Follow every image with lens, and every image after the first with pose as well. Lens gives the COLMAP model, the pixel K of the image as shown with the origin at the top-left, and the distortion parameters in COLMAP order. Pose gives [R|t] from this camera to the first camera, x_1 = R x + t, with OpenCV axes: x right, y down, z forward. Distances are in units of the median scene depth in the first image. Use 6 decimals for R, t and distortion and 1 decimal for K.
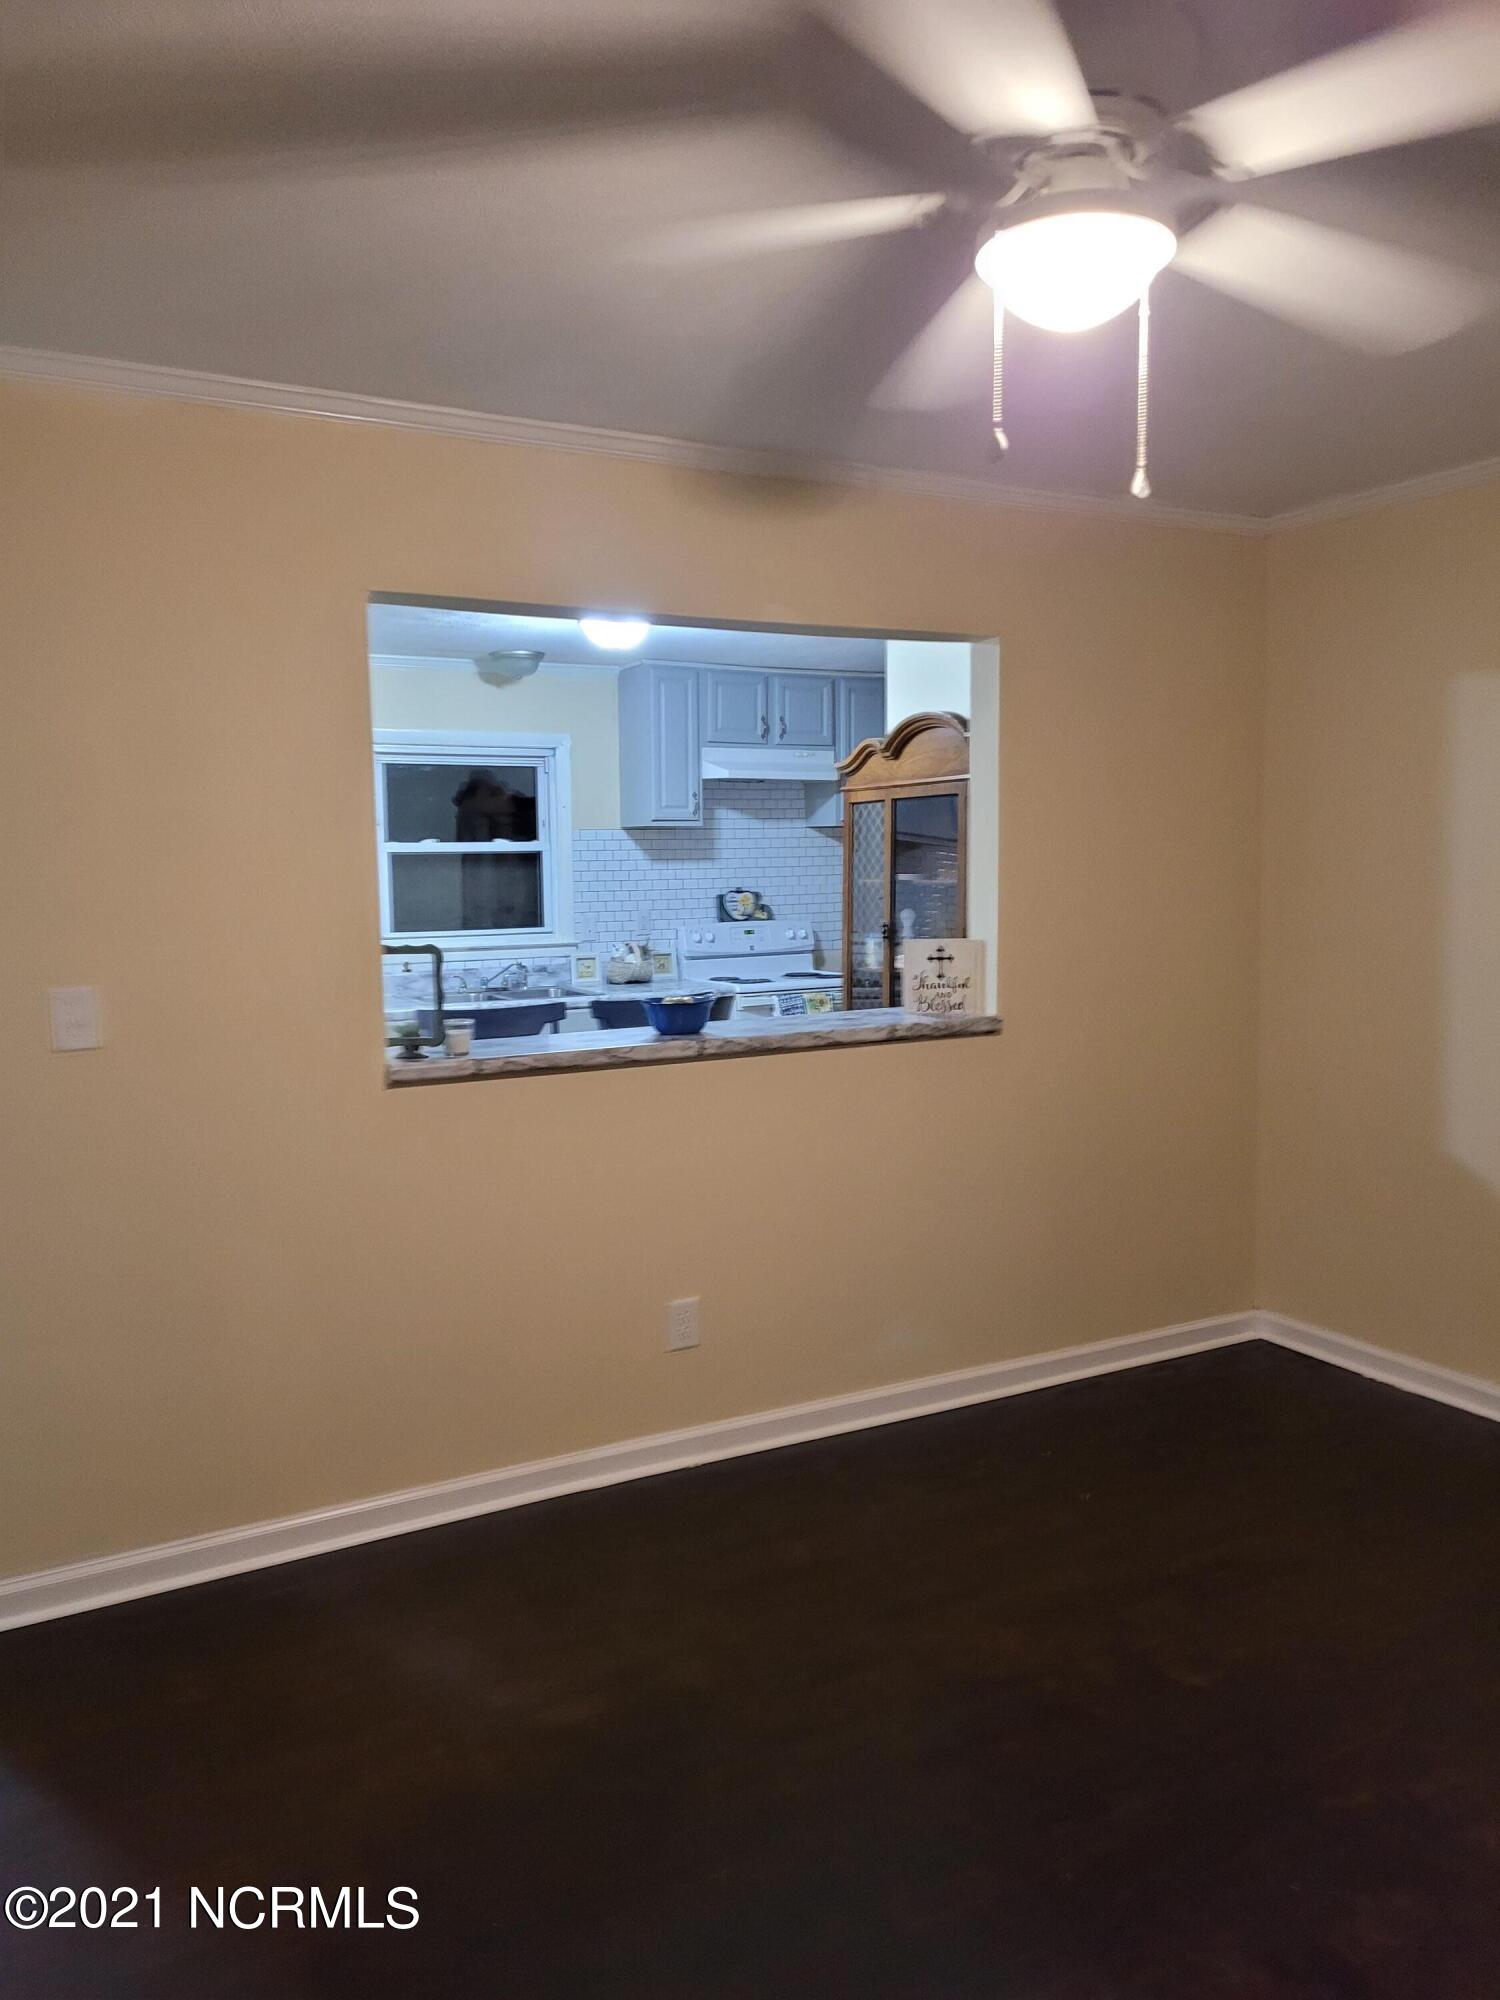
lens RADIAL K [[1493.3, 0, 736.6], [0, 1493.3, 998.1], [0, 0, 1]] dist [0.061688, -0.018074]
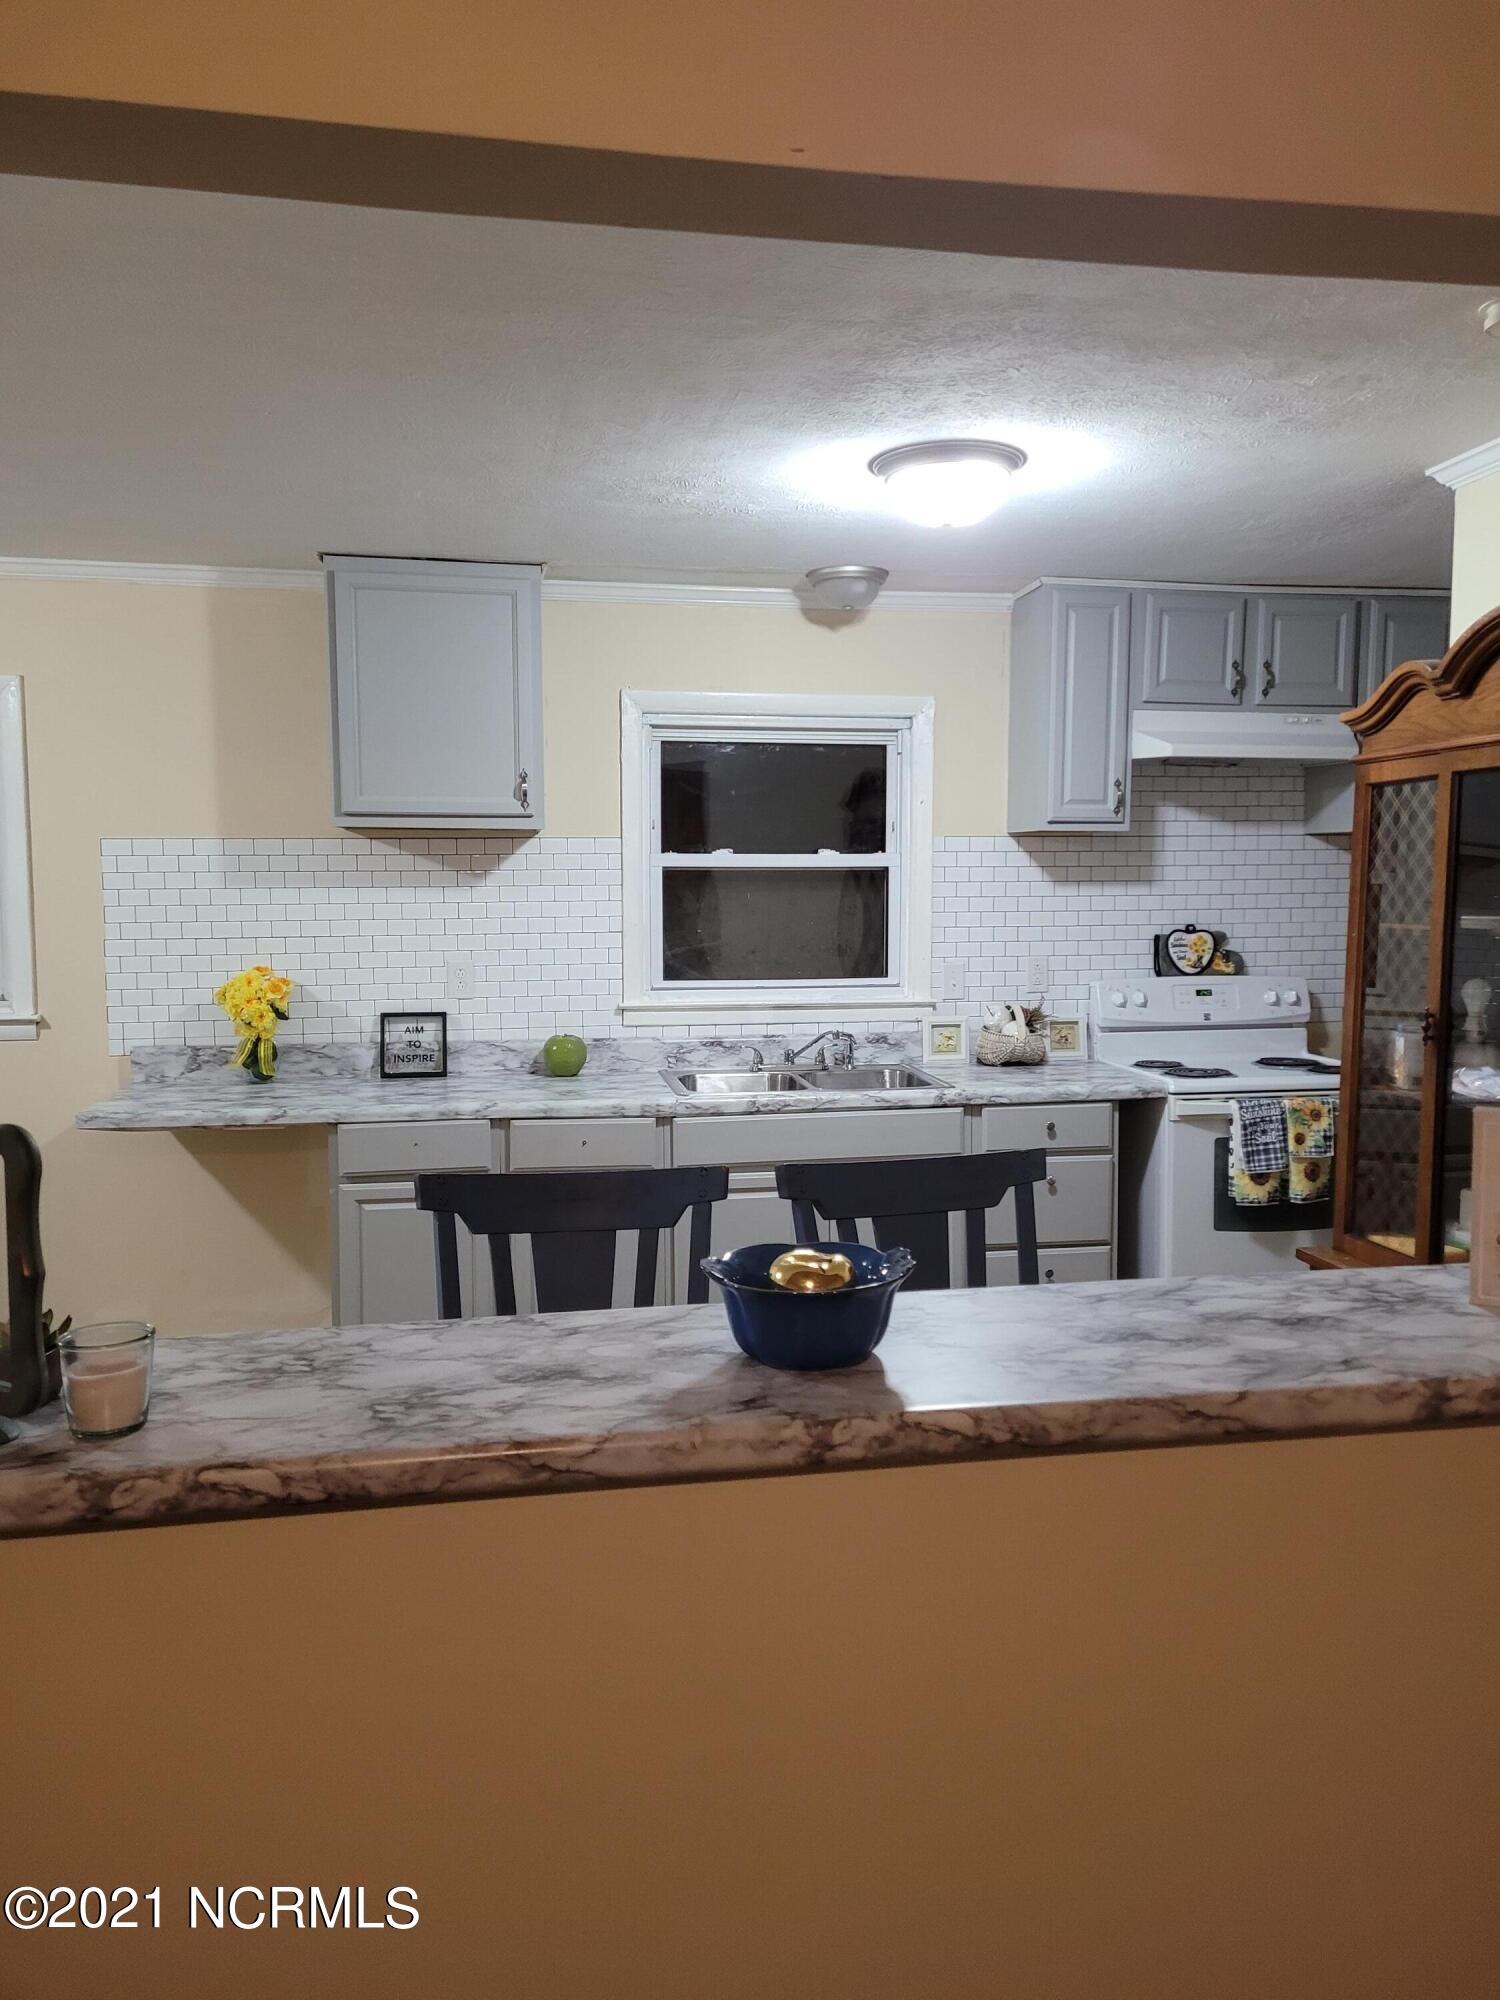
lens RADIAL K [[1493.3, 0, 769.3], [0, 1493.3, 989.1], [0, 0, 1]] dist [0.061688, -0.018074]
pose [[0.949820, 0.036286, -0.310684, 0.033912], [-0.041498, 0.999087, -0.010178, -0.032953], [0.310031, 0.022560, 0.950459, 0.330390]]
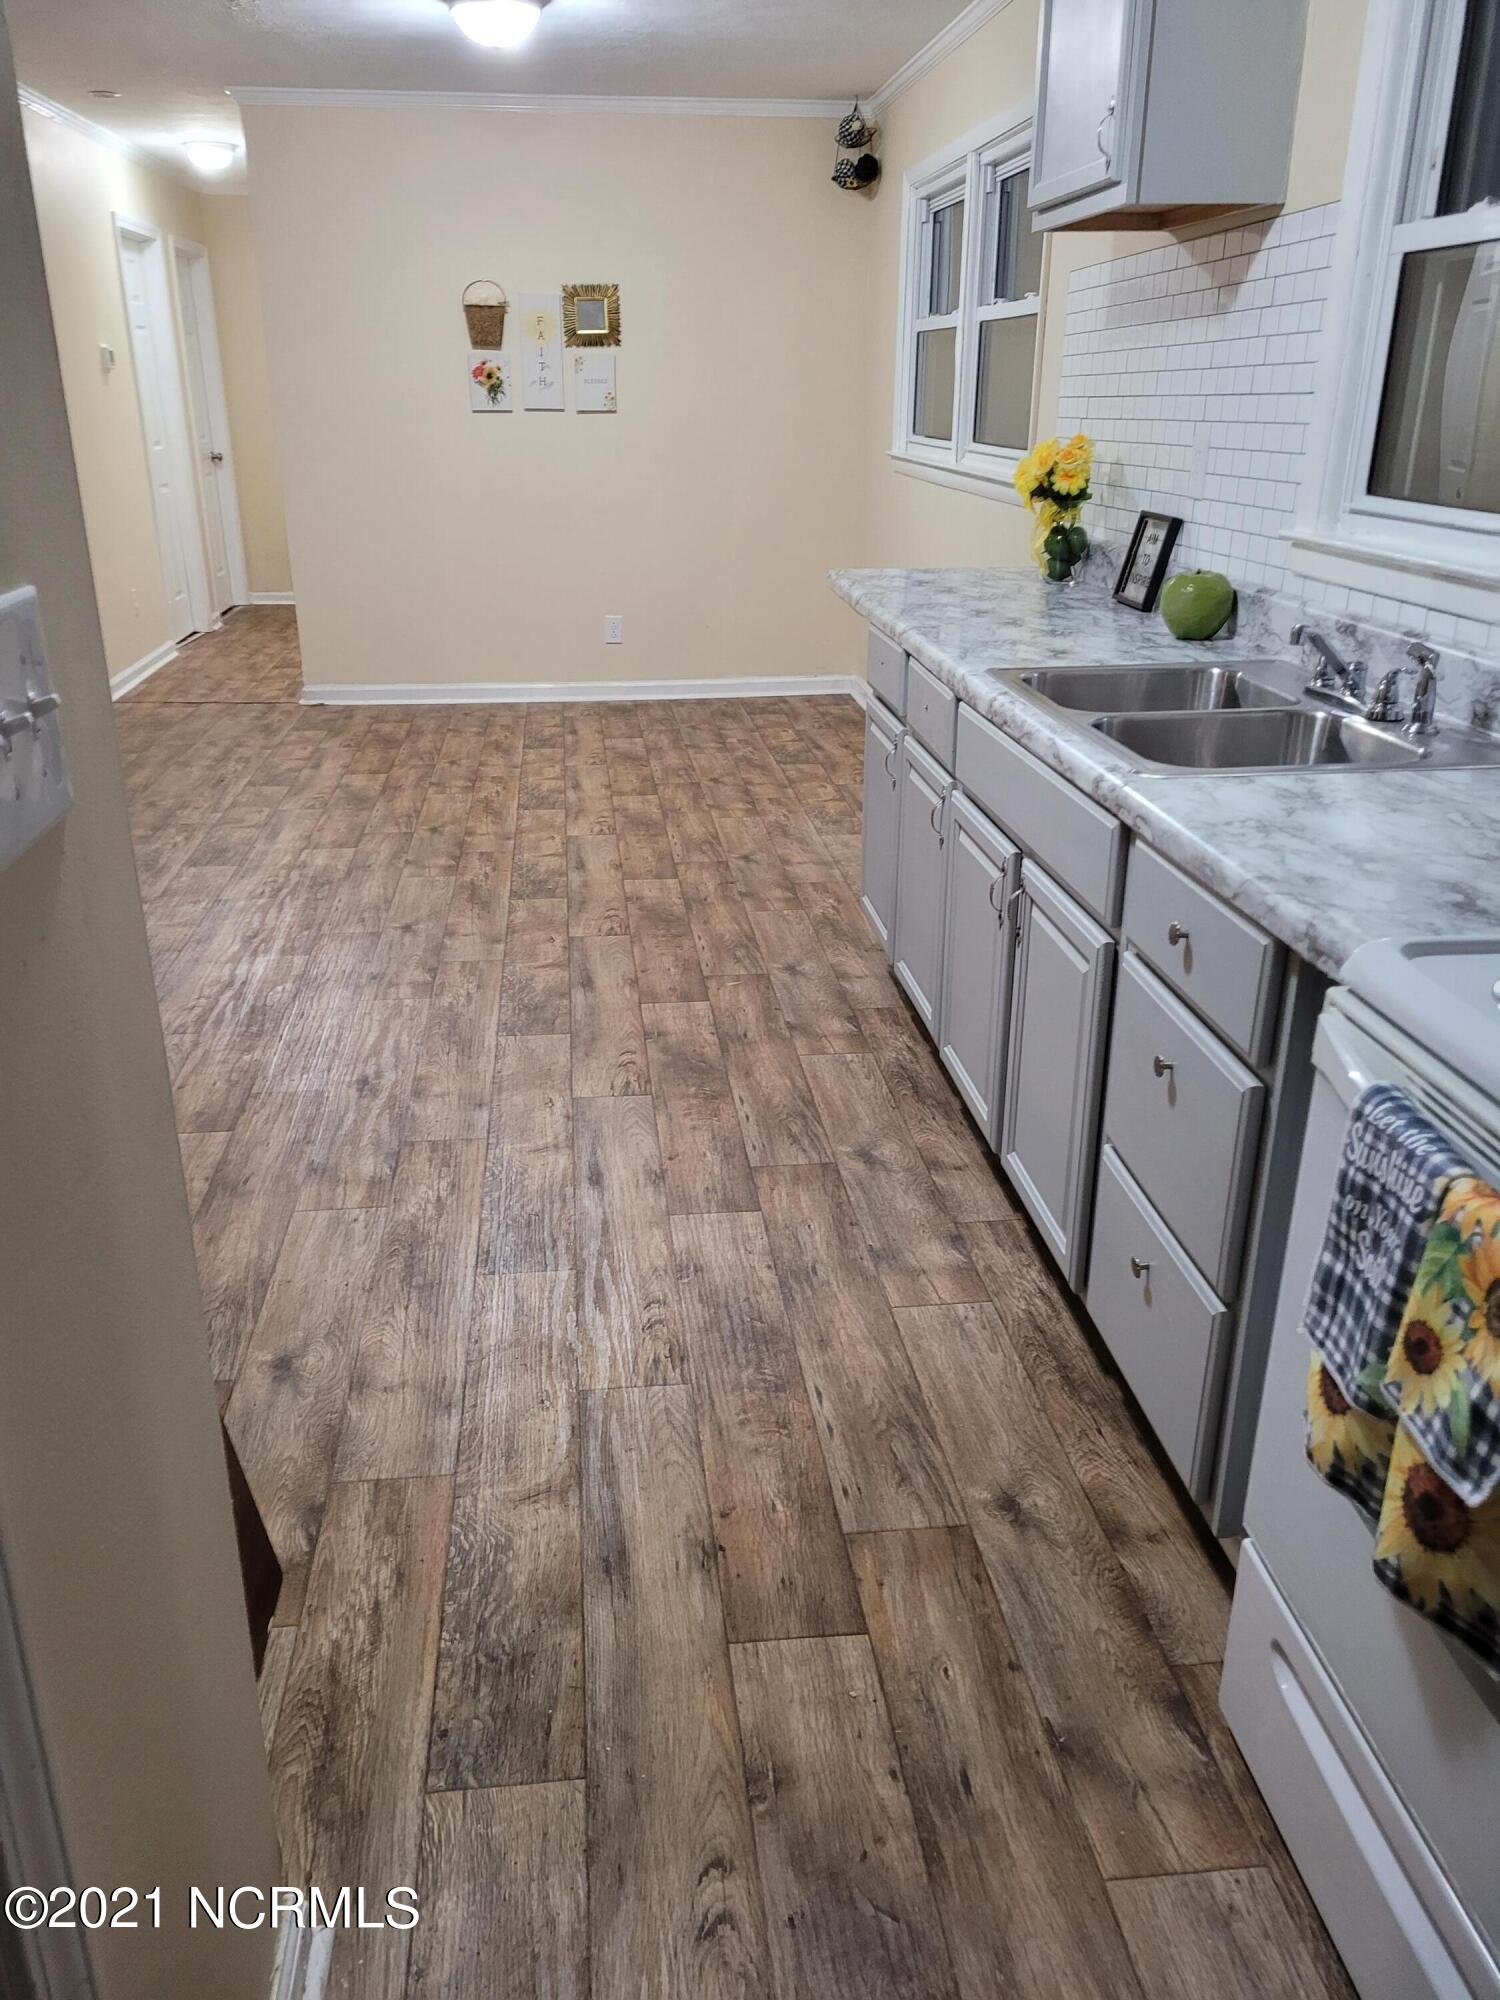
lens RADIAL K [[1493.3, 0, 742.7], [0, 1493.3, 1007.9], [0, 0, 1]] dist [0.061688, -0.018074]
pose [[-0.380168, 0.366277, -0.849302, 0.185730], [-0.081598, 0.901384, 0.425264, -0.073175], [0.921311, 0.230973, -0.312790, 0.960083]]
